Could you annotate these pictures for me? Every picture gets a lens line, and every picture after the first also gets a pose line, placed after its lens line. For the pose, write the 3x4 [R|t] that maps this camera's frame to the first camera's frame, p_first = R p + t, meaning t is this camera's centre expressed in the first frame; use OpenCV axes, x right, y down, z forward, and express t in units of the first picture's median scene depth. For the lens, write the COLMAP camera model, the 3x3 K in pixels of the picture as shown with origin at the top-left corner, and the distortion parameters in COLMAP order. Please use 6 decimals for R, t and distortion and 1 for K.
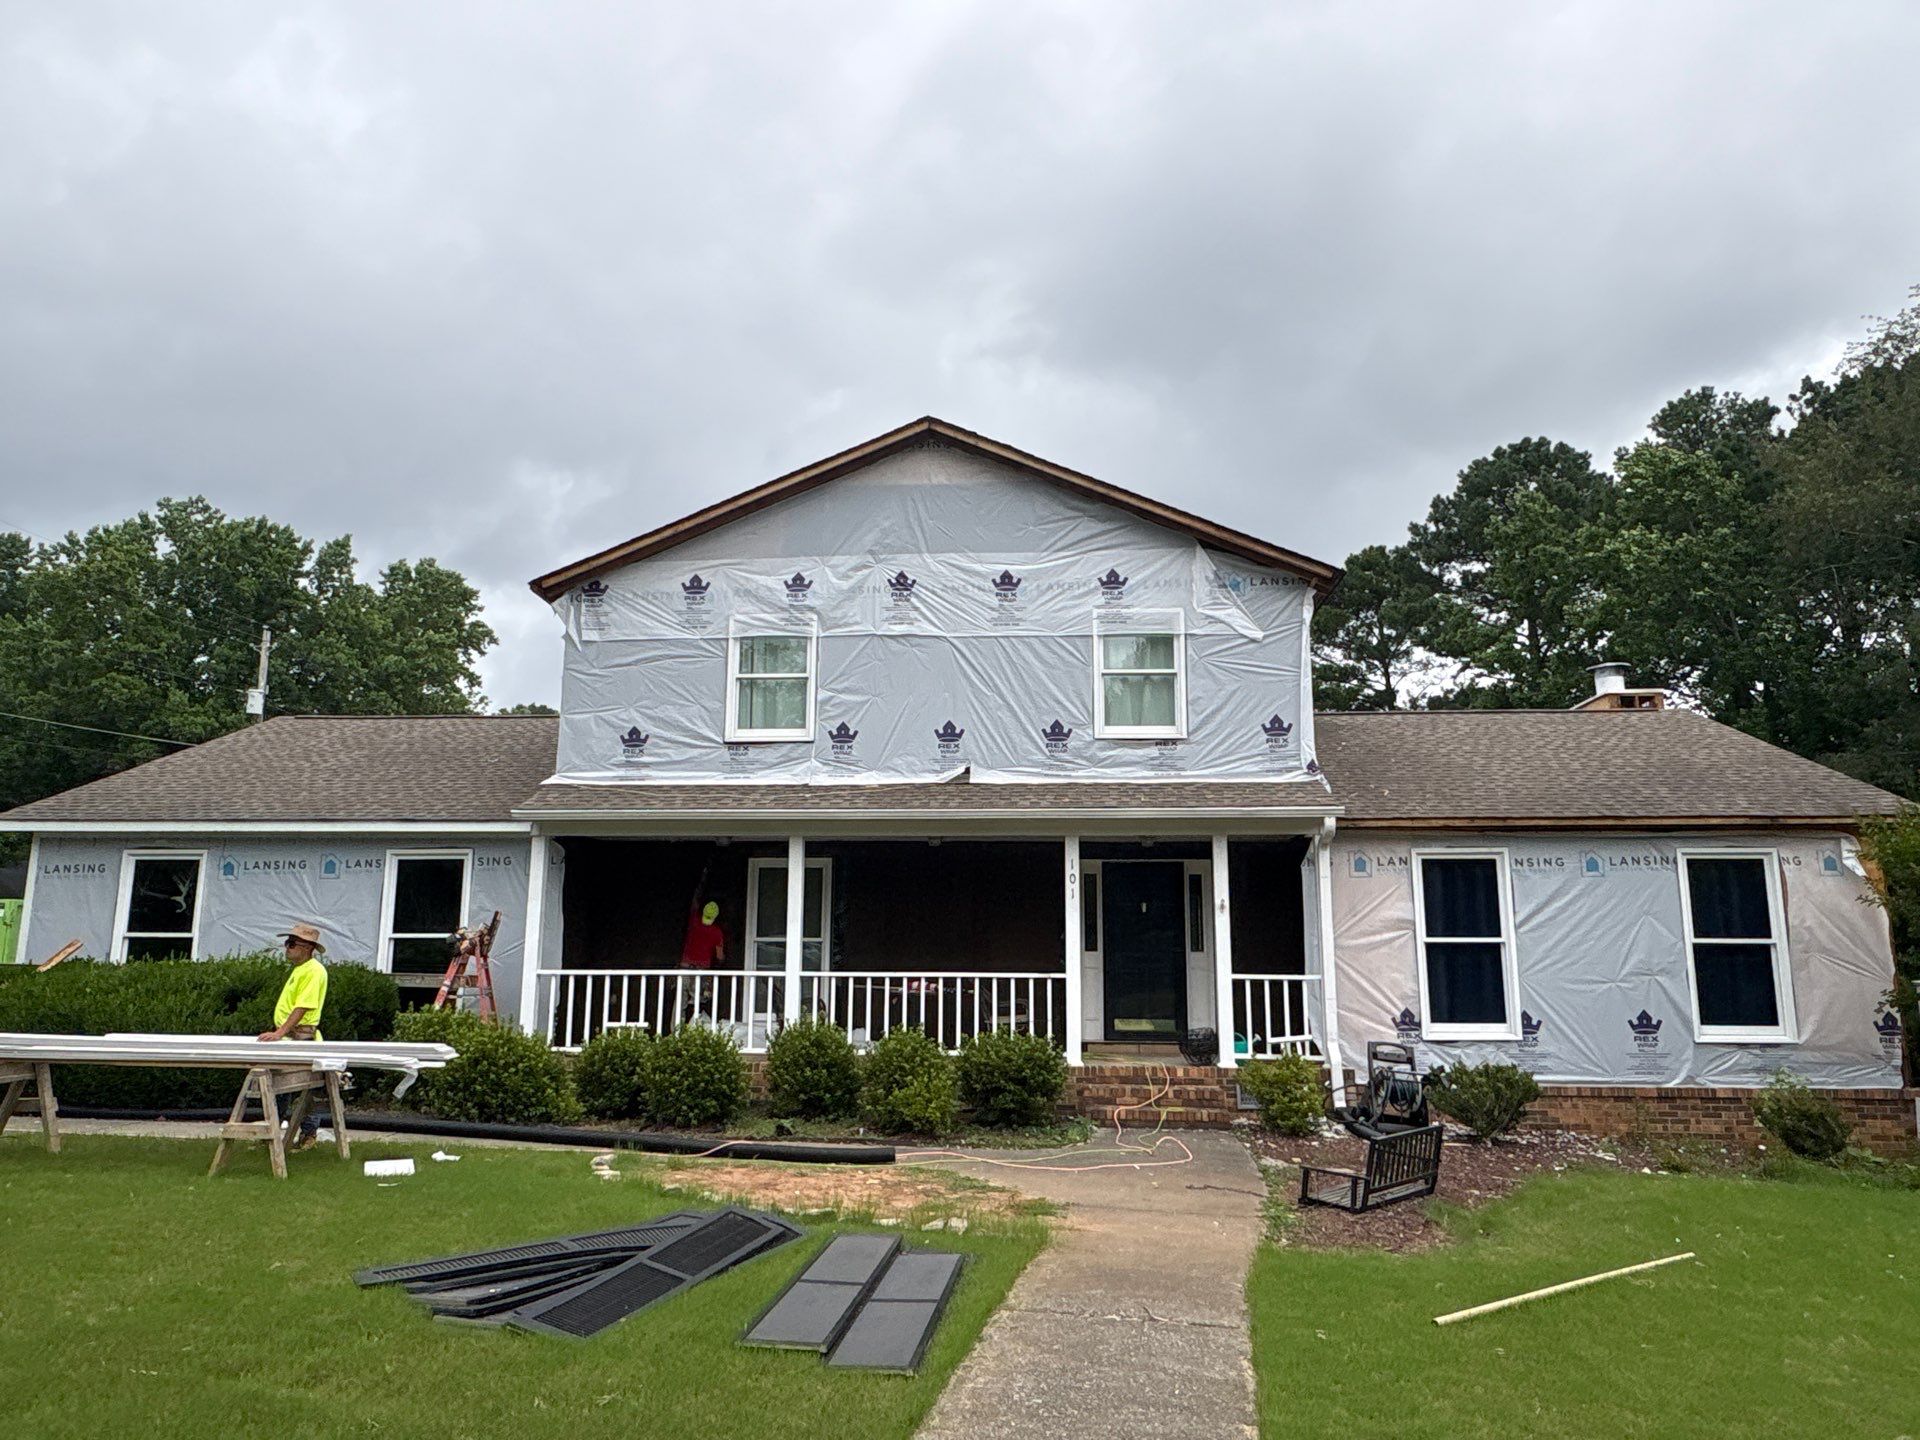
lens RADIAL K [[1274.8, 0, 963.3], [0, 1274.8, 716.7], [0, 0, 1]] dist [-0.002197, -0.000685]
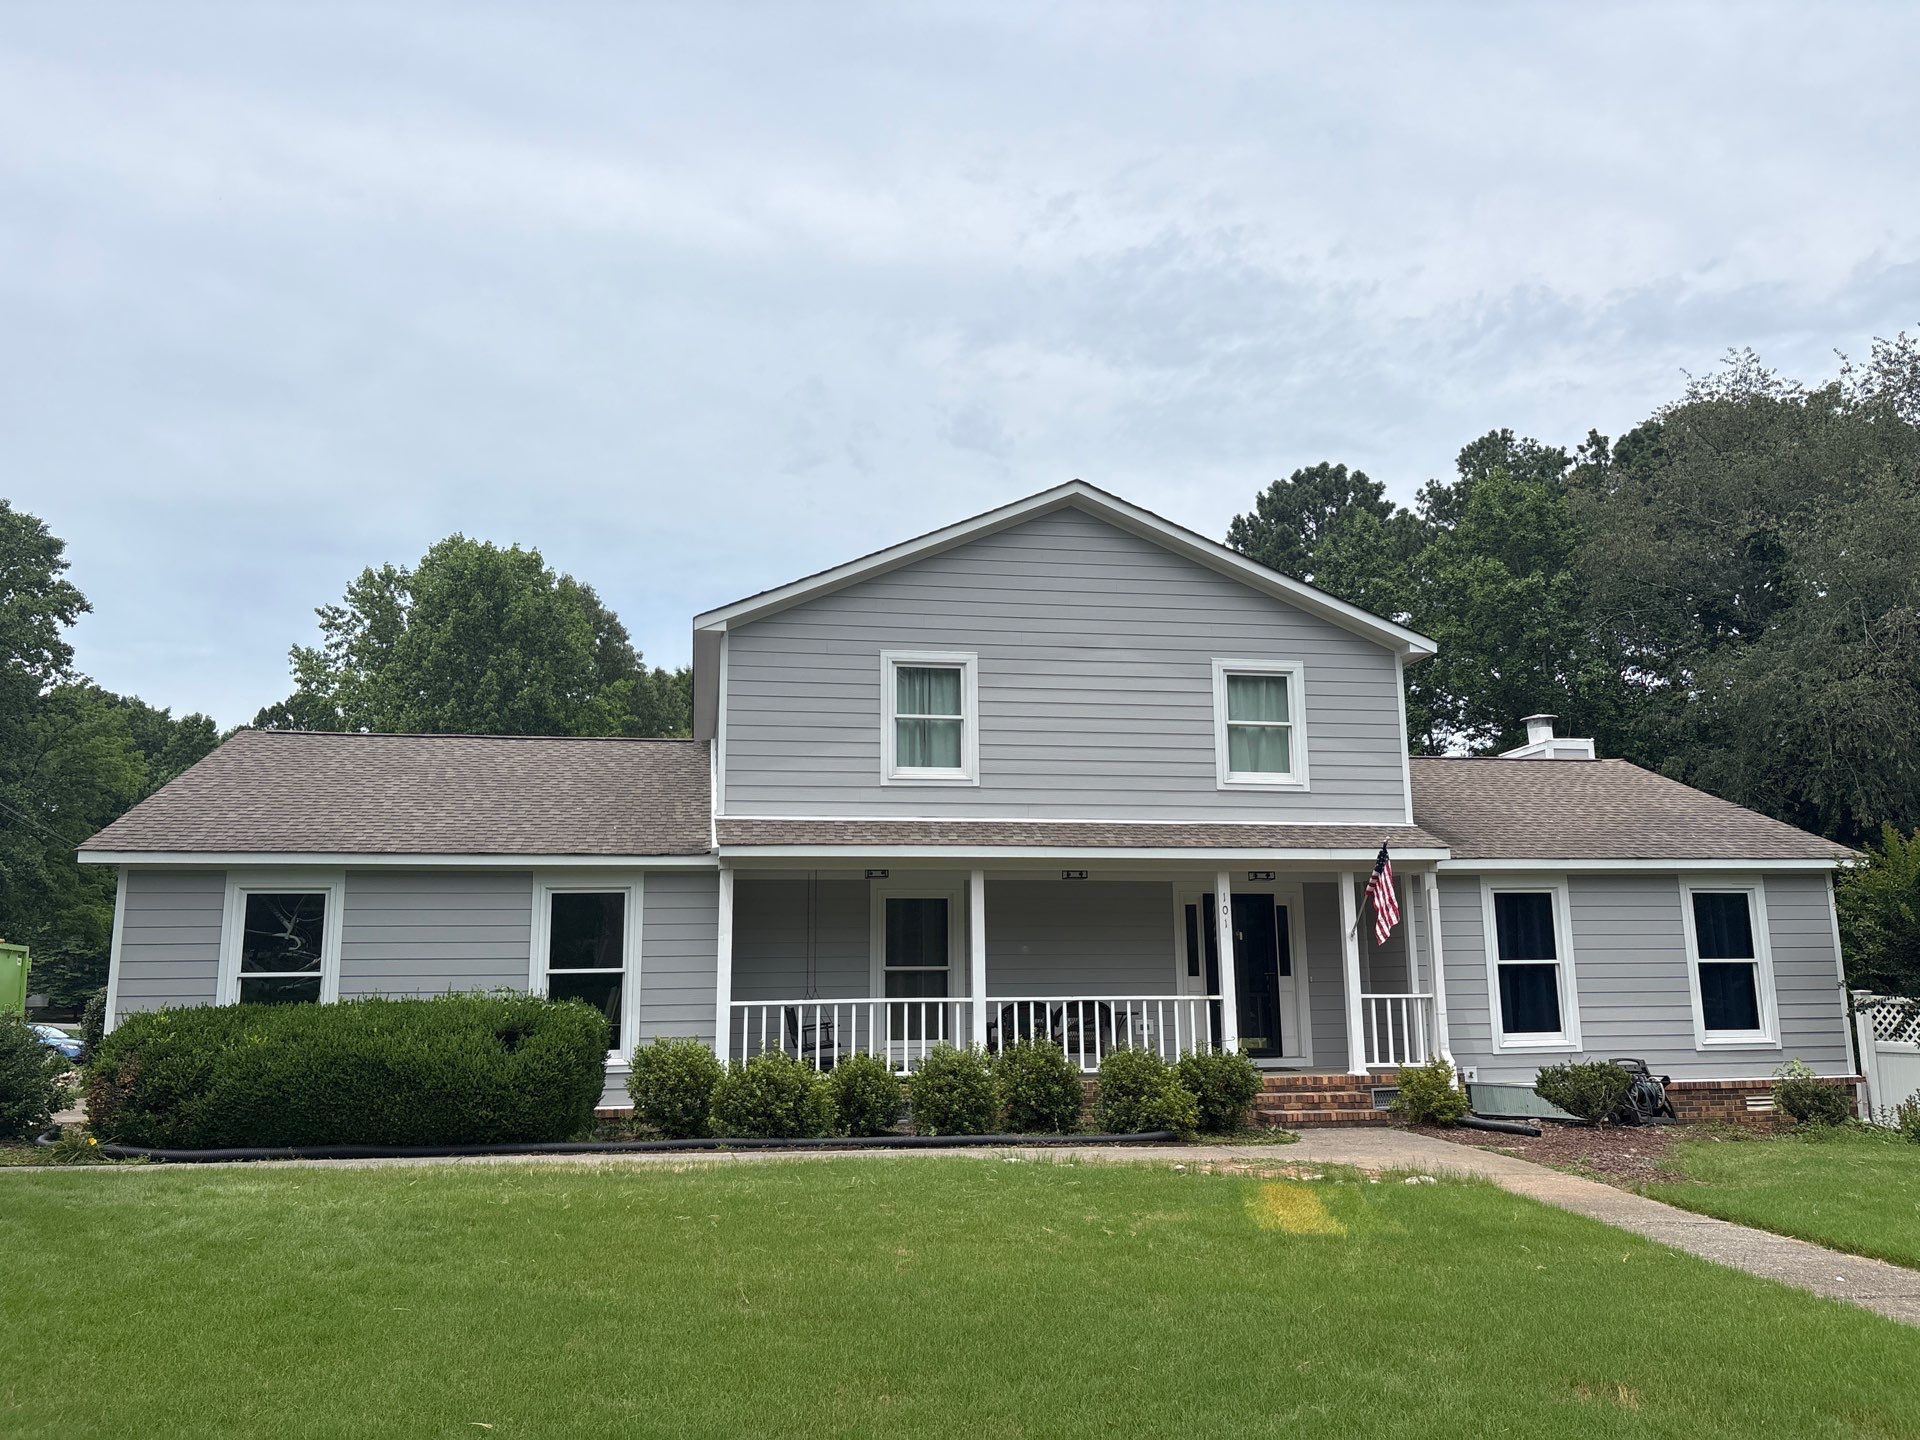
lens RADIAL K [[1436.2, 0, 955.9], [0, 1436.2, 725.4], [0, 0, 1]] dist [0.051113, -0.072726]
pose [[0.970218, 0.026993, 0.240725, -0.427546], [-0.028875, 0.999574, 0.004295, -0.032006], [-0.240507, -0.011118, 0.970584, -0.158290]]
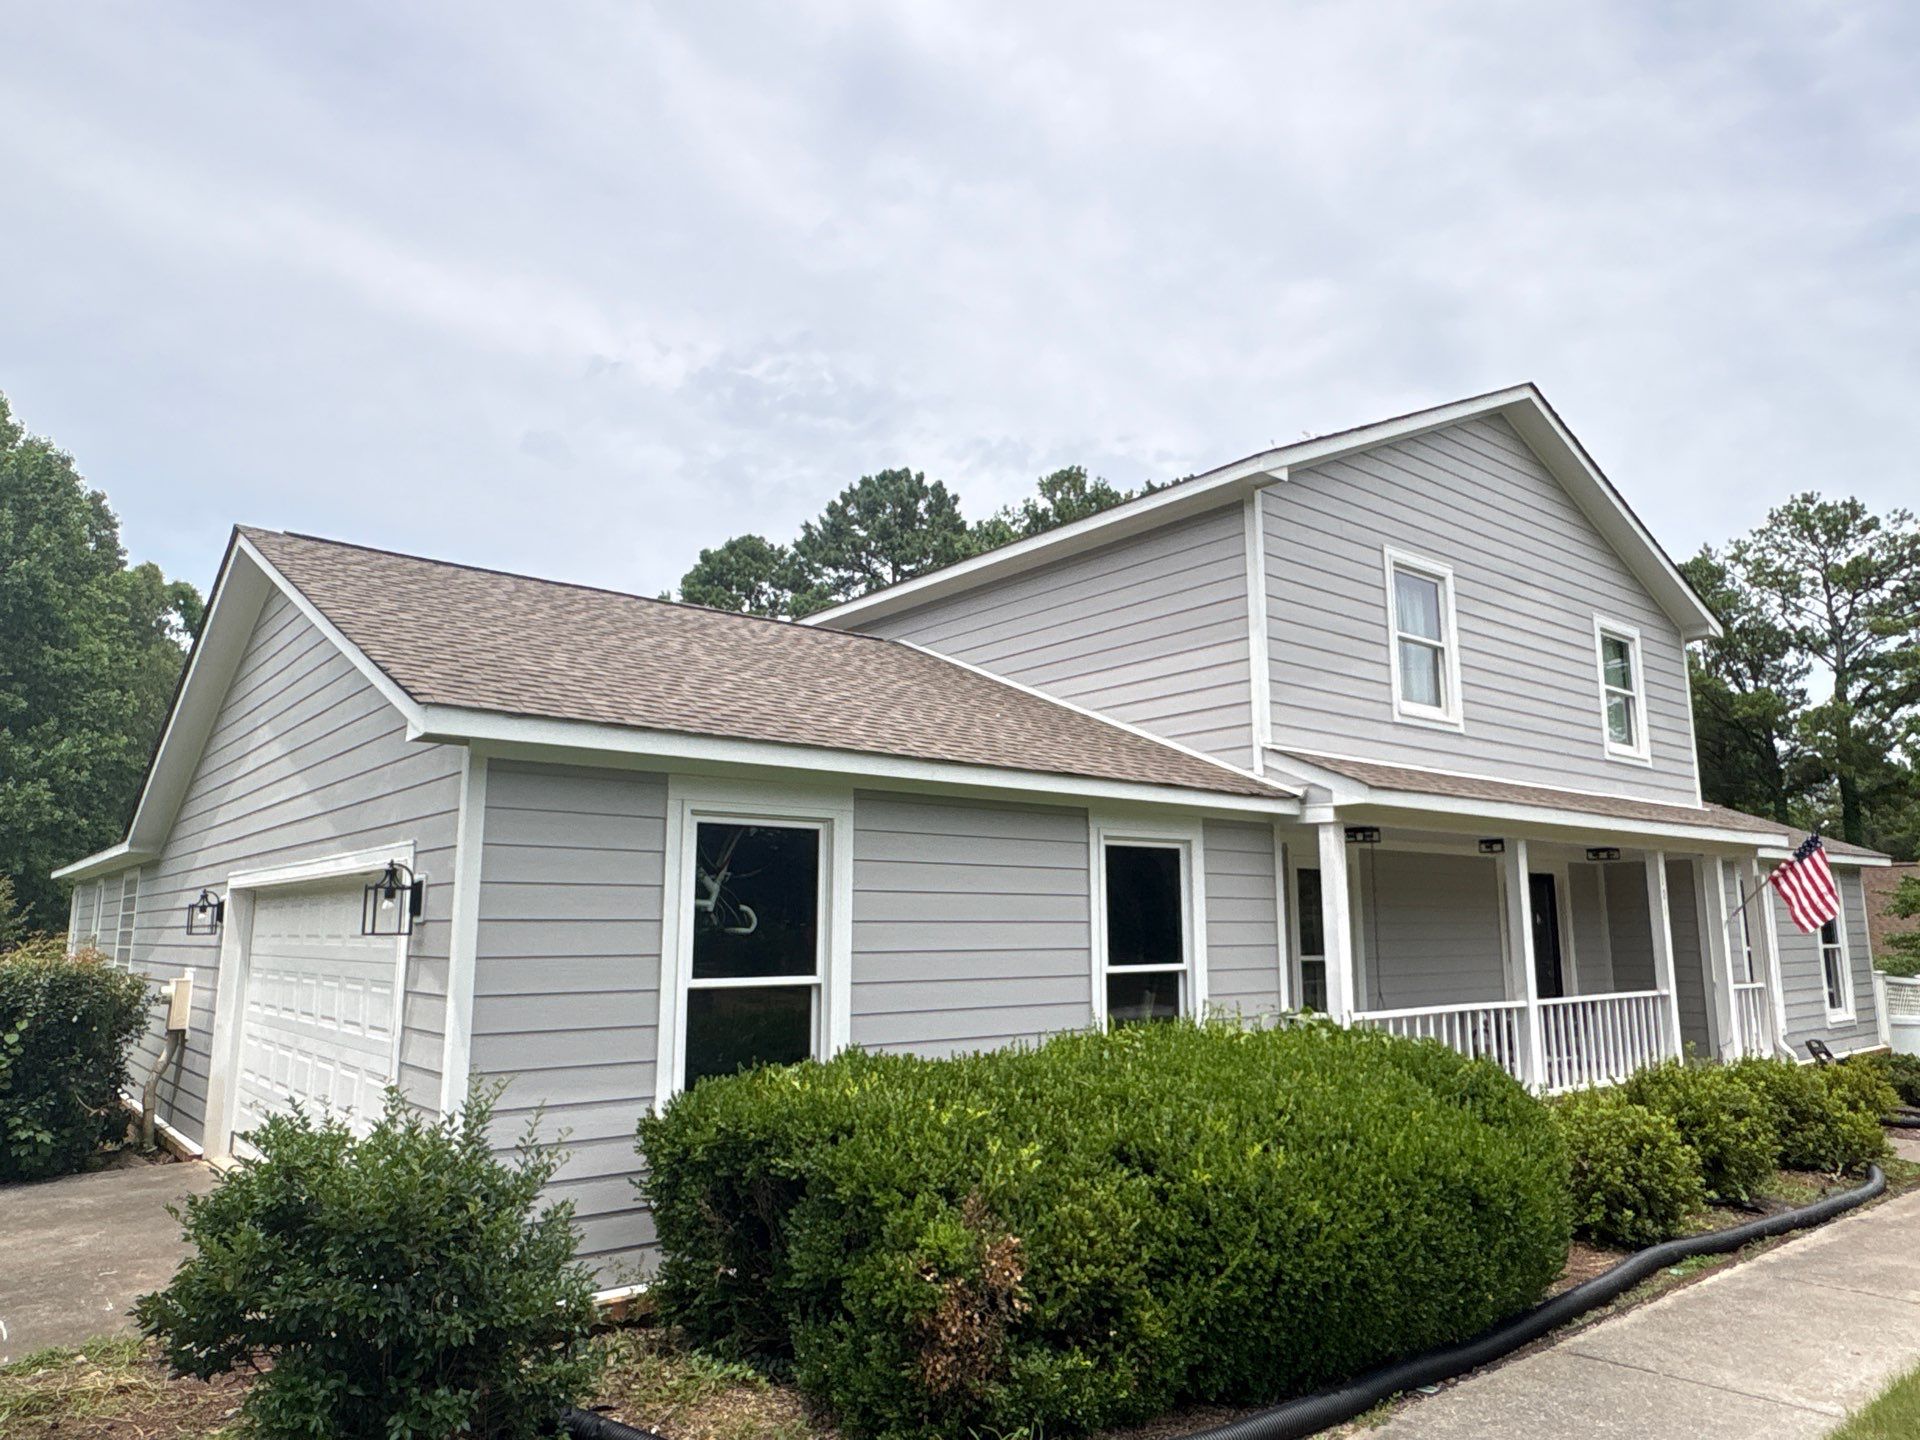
lens RADIAL K [[1258.4, 0, 966.1], [0, 1258.4, 720.0], [0, 0, 1]] dist [-0.005662, 0.003111]
pose [[0.719845, 0.106403, 0.685932, -0.946183], [-0.119142, 0.992456, -0.028919, 0.081089], [-0.683834, -0.060906, 0.727091, 0.635901]]
